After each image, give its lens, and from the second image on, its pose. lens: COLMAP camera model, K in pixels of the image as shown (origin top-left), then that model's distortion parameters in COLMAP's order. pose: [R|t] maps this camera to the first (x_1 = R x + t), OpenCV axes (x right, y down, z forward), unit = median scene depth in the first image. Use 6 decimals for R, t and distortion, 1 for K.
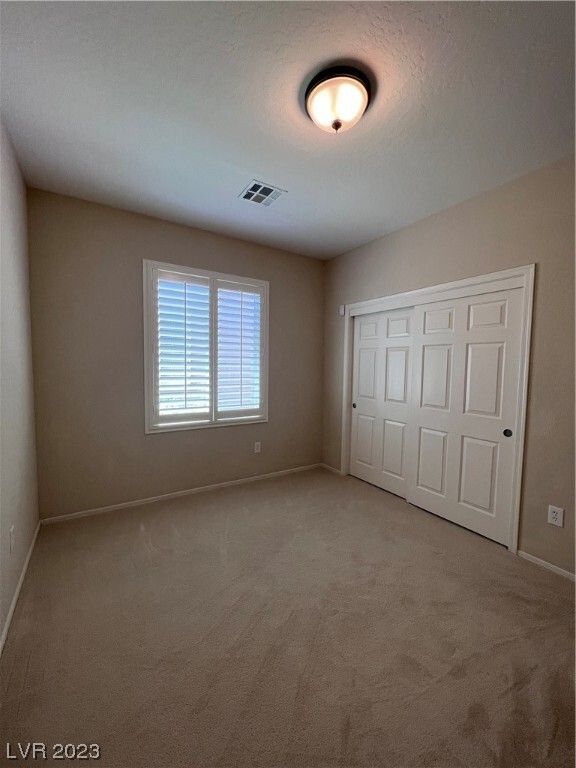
lens RADIAL K [[310.2, 0, 289.3], [0, 310.2, 382.6], [0, 0, 1]] dist [-0.002297, 0.000137]
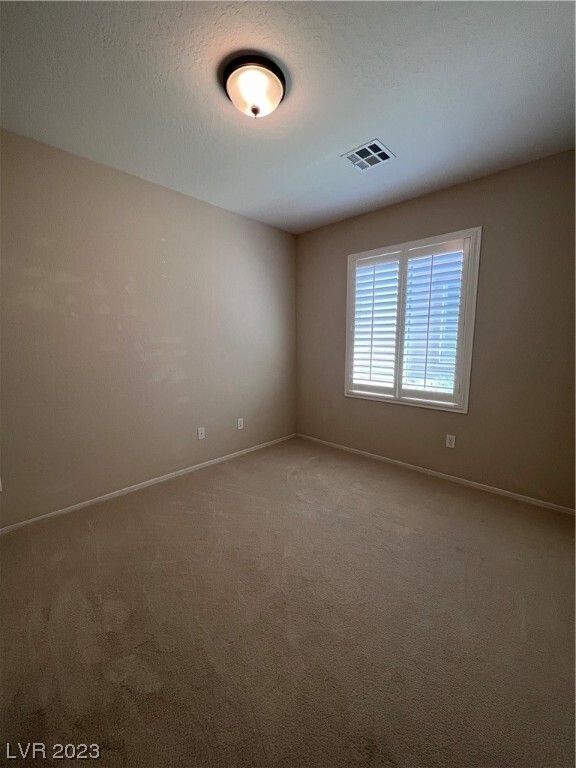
lens RADIAL K [[310.2, 0, 288.6], [0, 310.2, 384.3], [0, 0, 1]] dist [-0.002297, 0.000137]
pose [[0.249188, 0.123571, -0.960539, 0.618878], [-0.055770, 0.992011, 0.113152, -0.011878], [0.966848, 0.025373, 0.254089, 0.405002]]
